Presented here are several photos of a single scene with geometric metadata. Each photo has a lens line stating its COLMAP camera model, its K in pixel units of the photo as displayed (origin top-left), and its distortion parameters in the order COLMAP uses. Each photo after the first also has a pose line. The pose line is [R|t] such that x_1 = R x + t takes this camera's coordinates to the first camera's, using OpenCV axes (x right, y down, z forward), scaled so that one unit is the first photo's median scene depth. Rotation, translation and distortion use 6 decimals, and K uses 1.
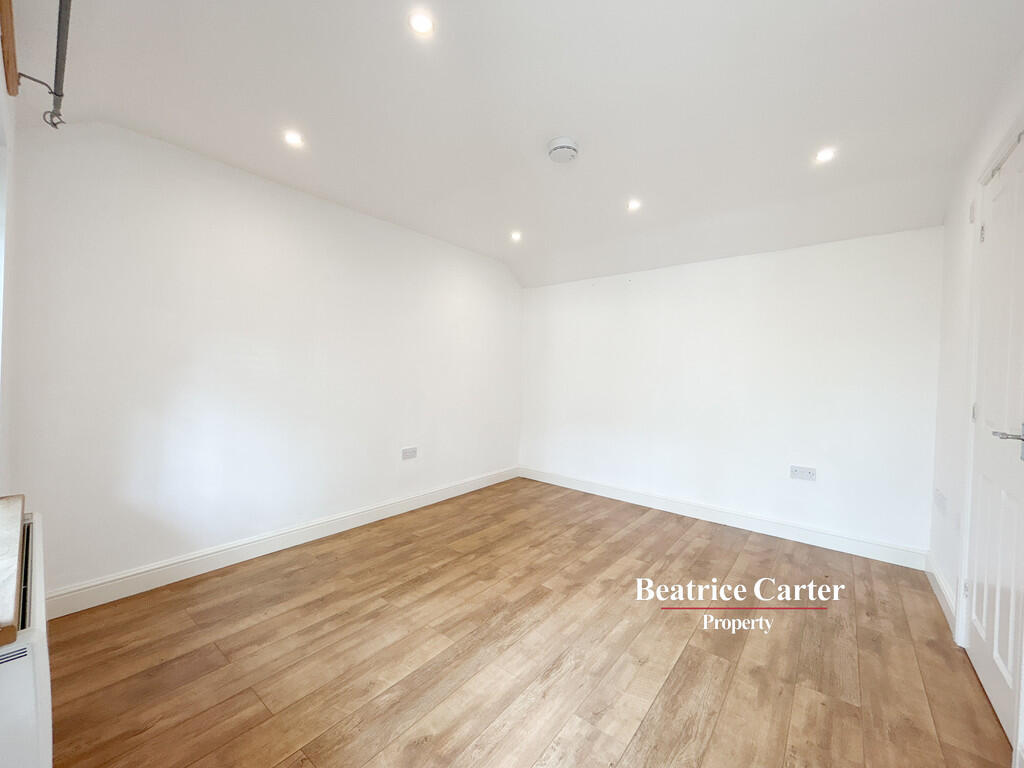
lens RADIAL K [[398.0, 0, 512.0], [0, 398.0, 384.0], [0, 0, 1]] dist [0.000566, 0.000039]
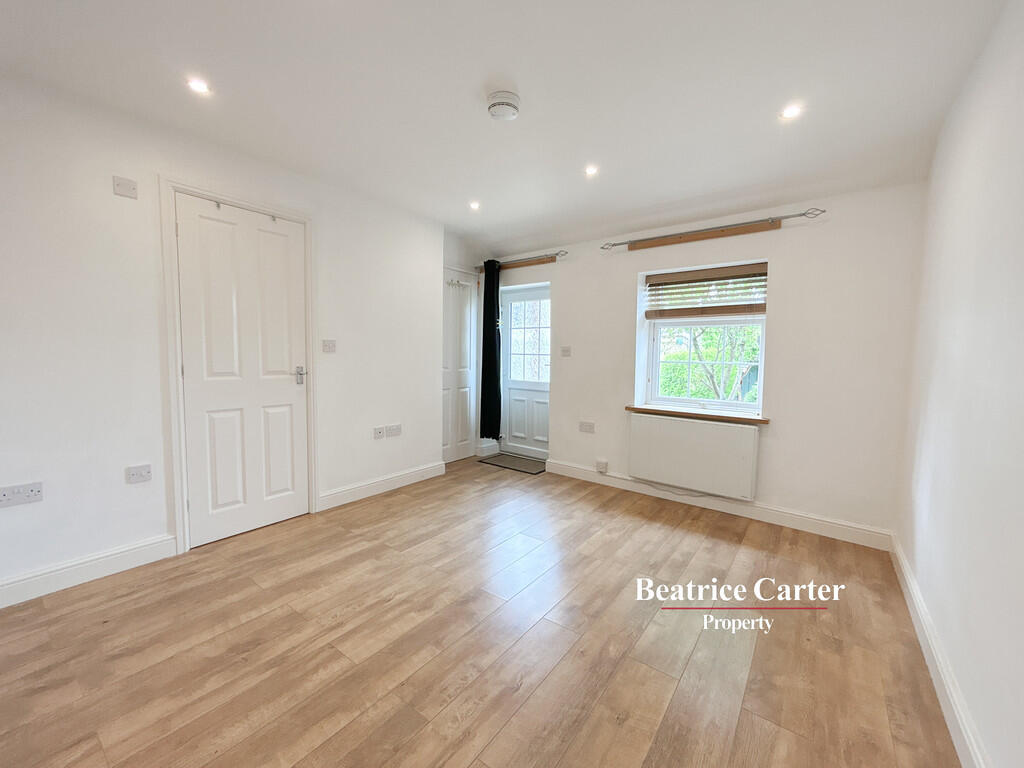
lens RADIAL K [[398.0, 0, 512.0], [0, 398.0, 384.0], [0, 0, 1]] dist [0.000566, 0.000039]
pose [[-0.998860, -0.035285, -0.032139, 0.118538], [-0.038538, 0.993514, 0.106979, -0.054523], [0.028156, 0.108095, -0.993742, 2.019560]]
